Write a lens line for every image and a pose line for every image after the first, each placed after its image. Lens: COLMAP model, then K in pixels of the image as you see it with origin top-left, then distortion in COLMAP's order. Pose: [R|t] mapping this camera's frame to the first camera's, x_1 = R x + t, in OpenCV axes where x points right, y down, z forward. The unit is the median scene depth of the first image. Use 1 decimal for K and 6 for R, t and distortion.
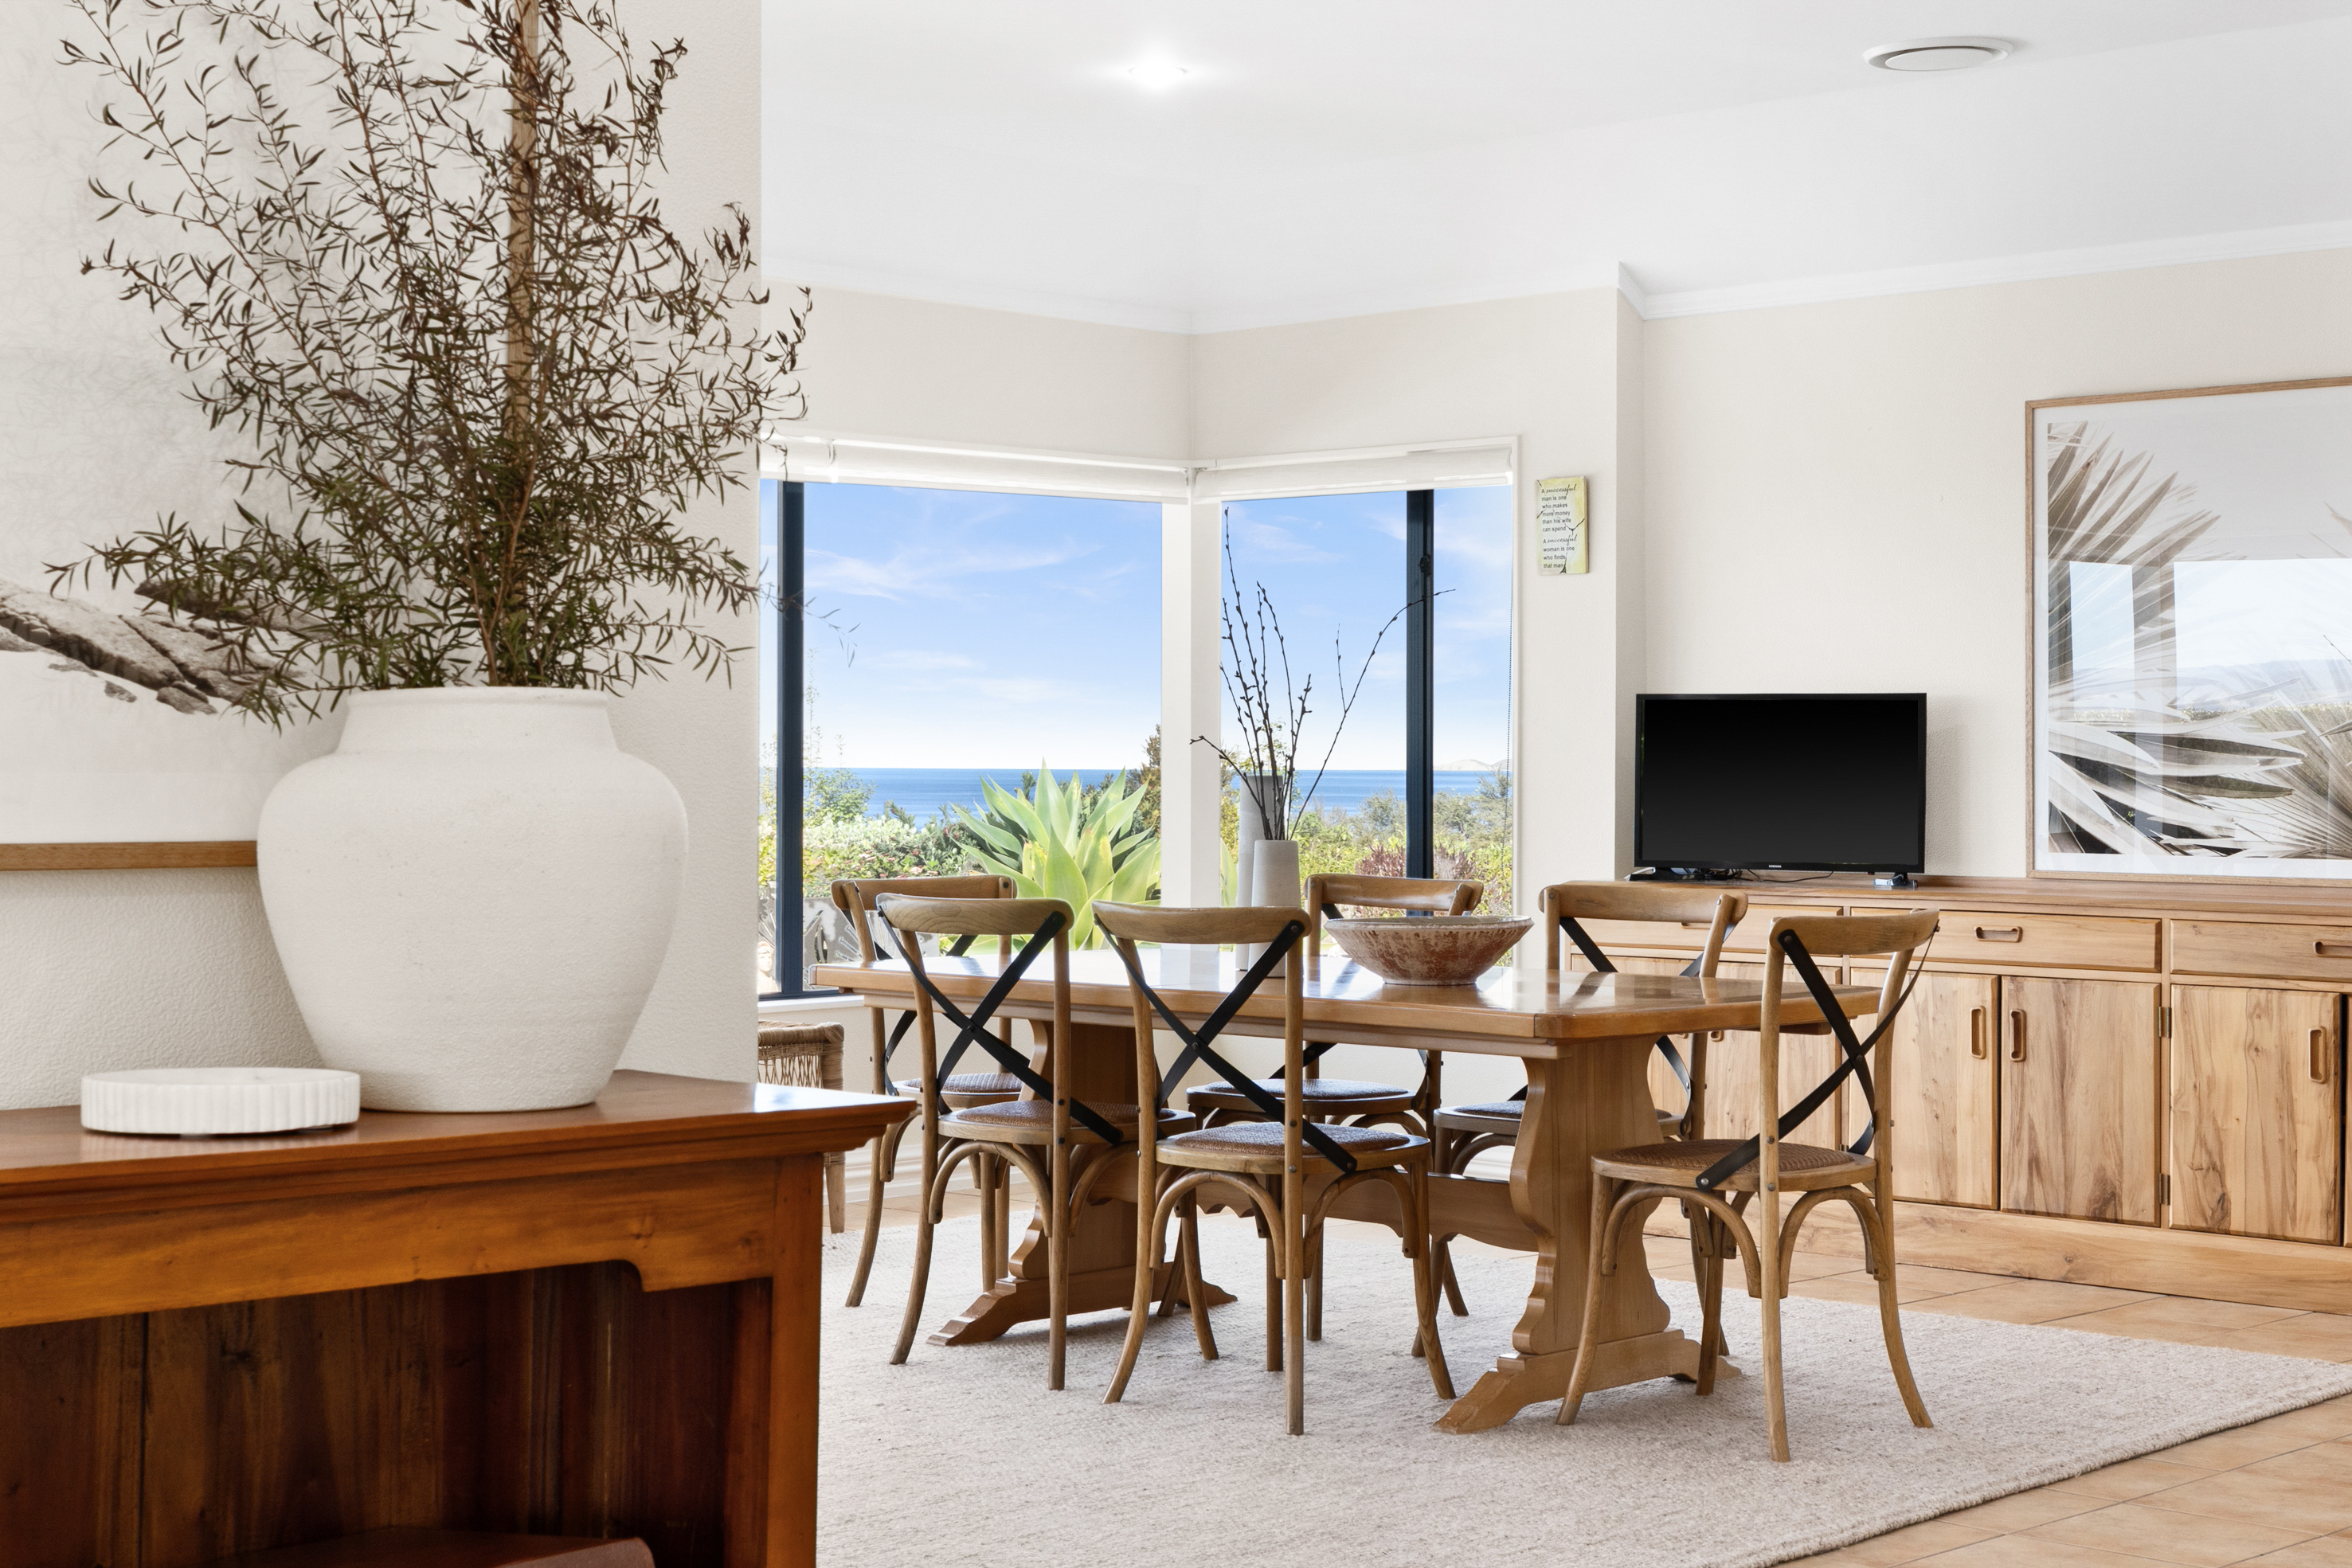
lens RADIAL K [[3678.5, 0, 1215.9], [0, 3678.5, 727.0], [0, 0, 1]] dist [0.015013, 0.000000]
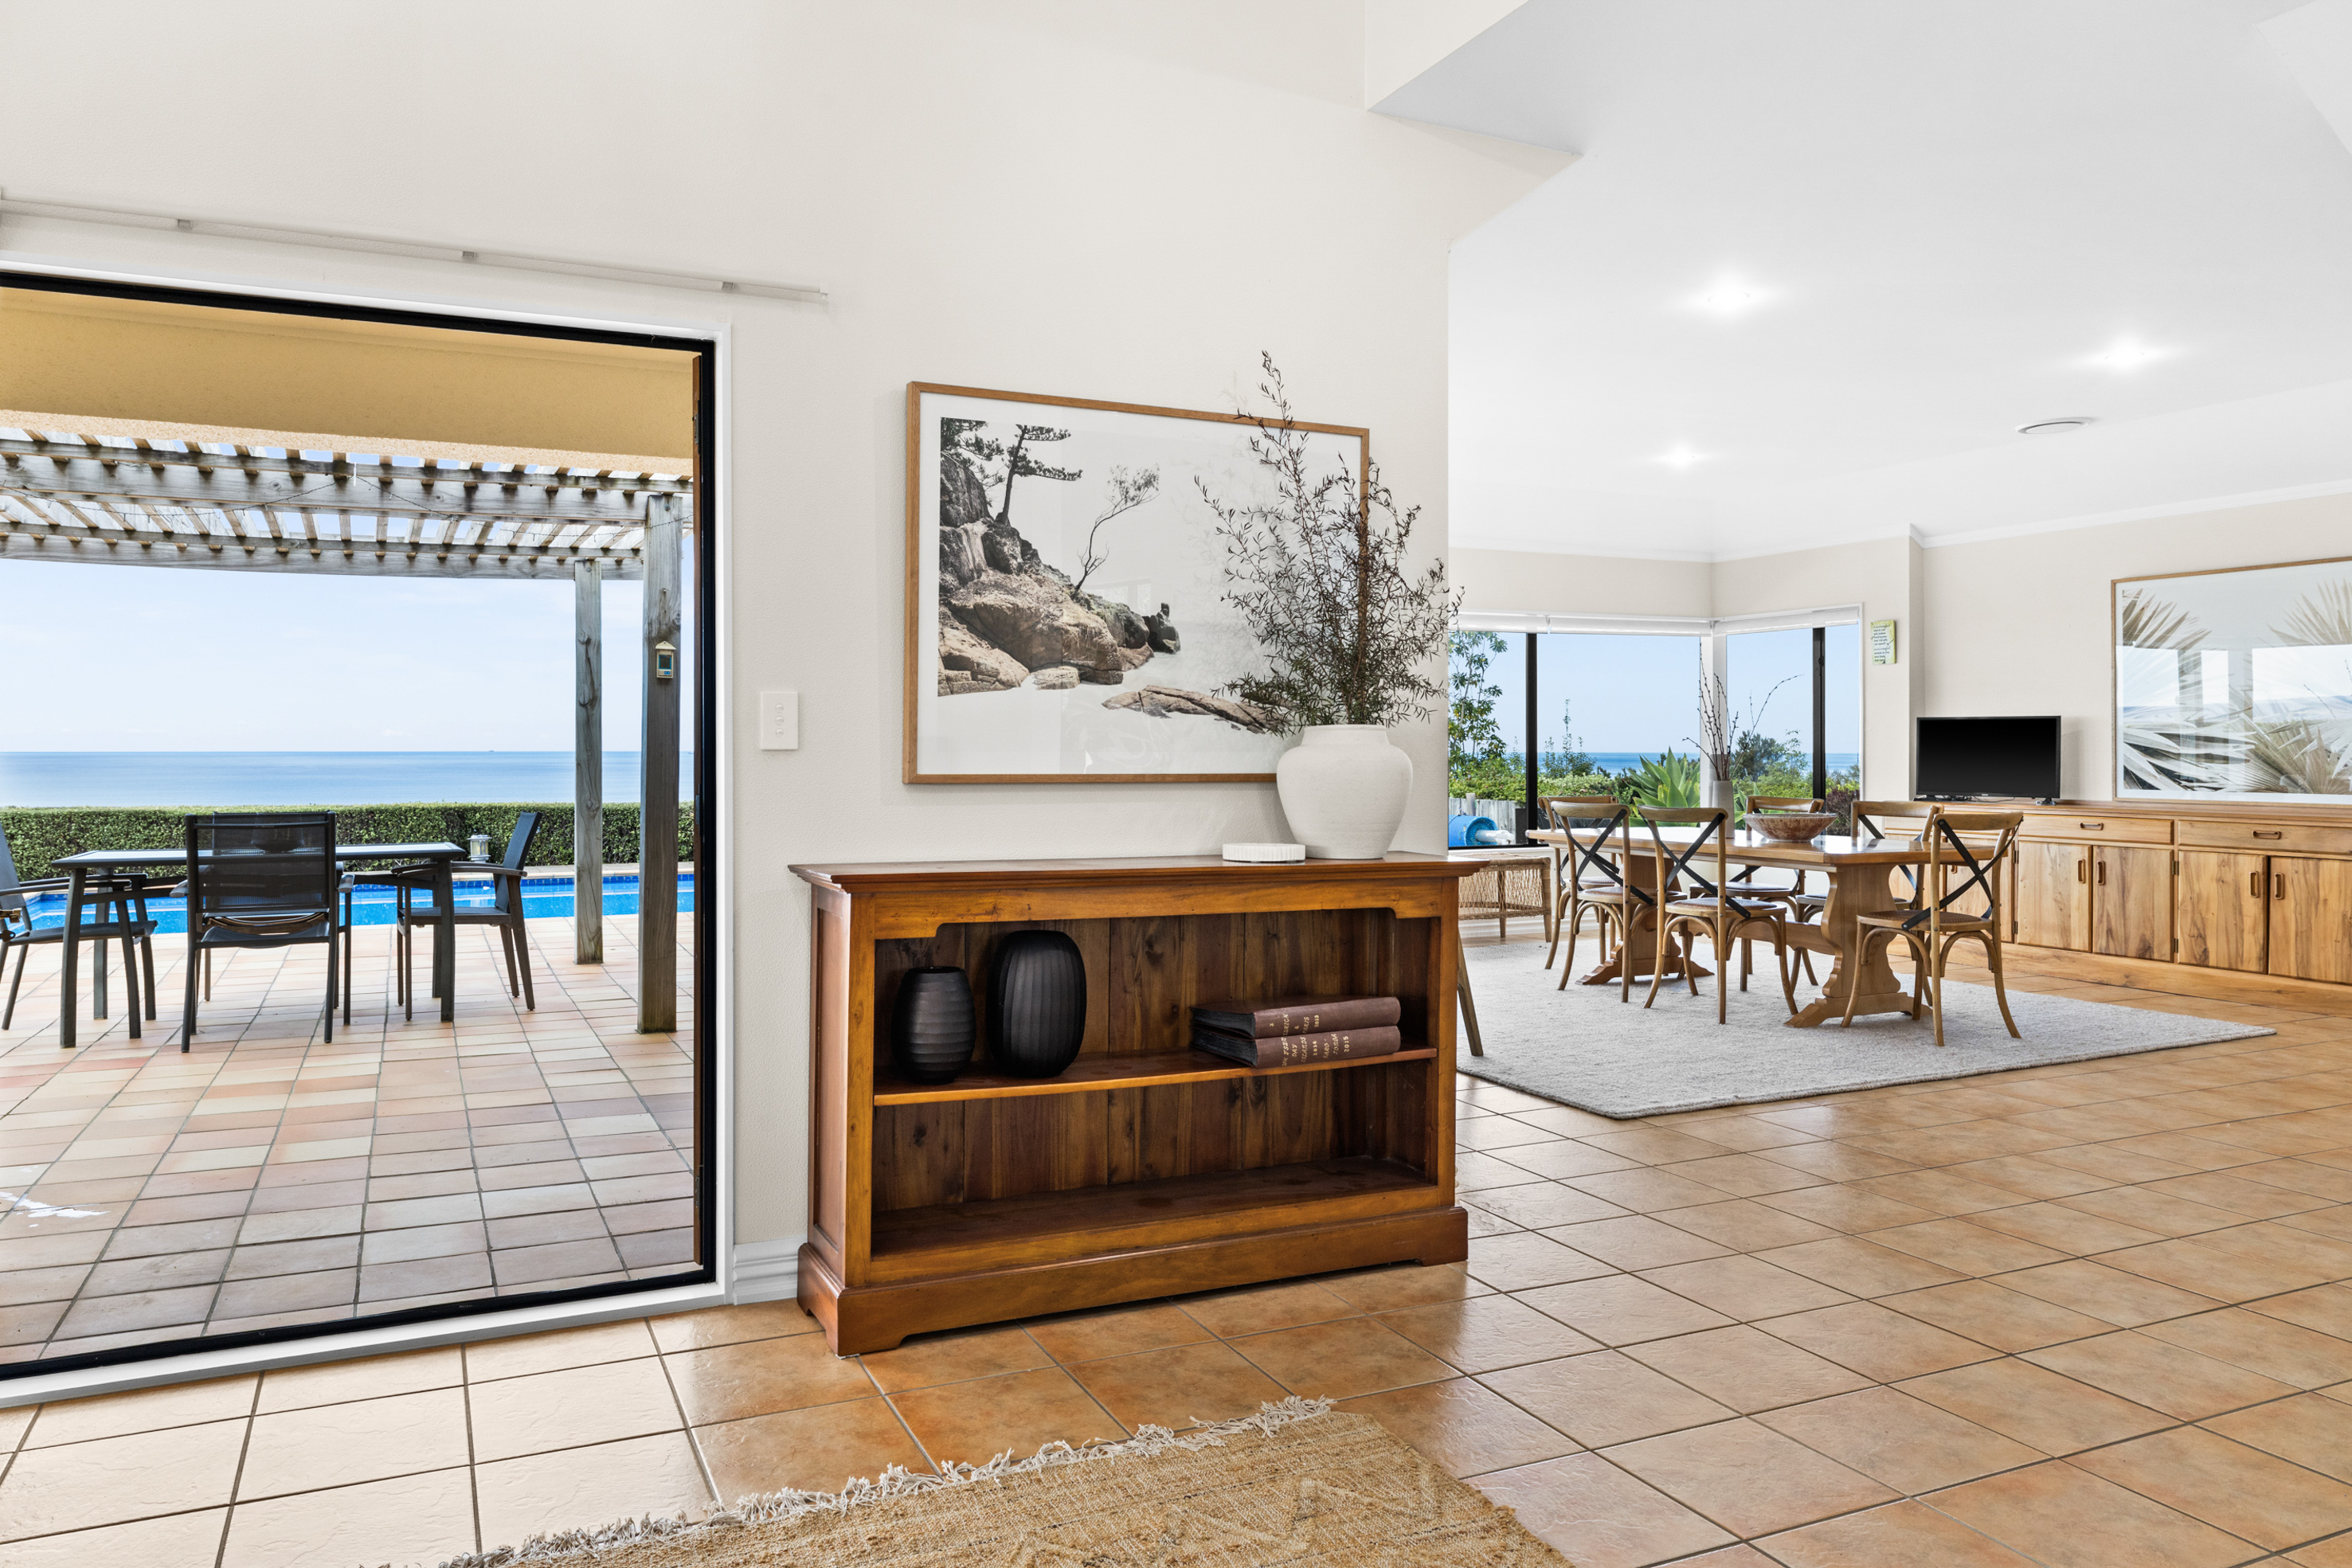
lens RADIAL K [[1615.6, 0, 1174.4], [0, 1615.6, 772.7], [0, 0, 1]] dist [-0.009245, -0.000098]
pose [[0.938279, 0.002159, -0.345873, 0.047990], [0.006099, 0.999722, 0.022787, -0.000687], [0.345826, -0.023490, 0.938005, -0.117359]]
